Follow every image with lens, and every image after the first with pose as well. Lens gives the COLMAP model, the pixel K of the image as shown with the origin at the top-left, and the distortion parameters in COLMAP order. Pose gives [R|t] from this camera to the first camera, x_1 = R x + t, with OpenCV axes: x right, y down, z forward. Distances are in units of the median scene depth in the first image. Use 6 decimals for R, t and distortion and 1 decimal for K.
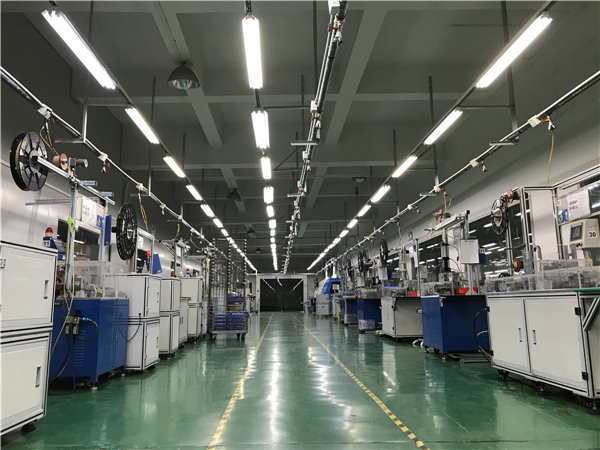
lens RADIAL K [[491.2, 0, 300.0], [0, 491.2, 225.0], [0, 0, 1]] dist [-0.003270, -0.002687]
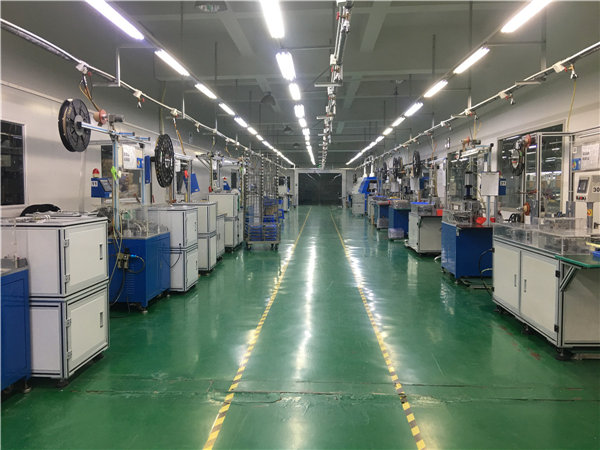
lens RADIAL K [[501.3, 0, 300.0], [0, 501.3, 225.0], [0, 0, 1]] dist [0.008136, -0.009693]
pose [[0.996503, 0.018026, -0.081587, 0.030355], [0.001030, 0.973727, 0.227715, -0.086131], [0.083548, -0.227003, 0.970304, -0.062211]]
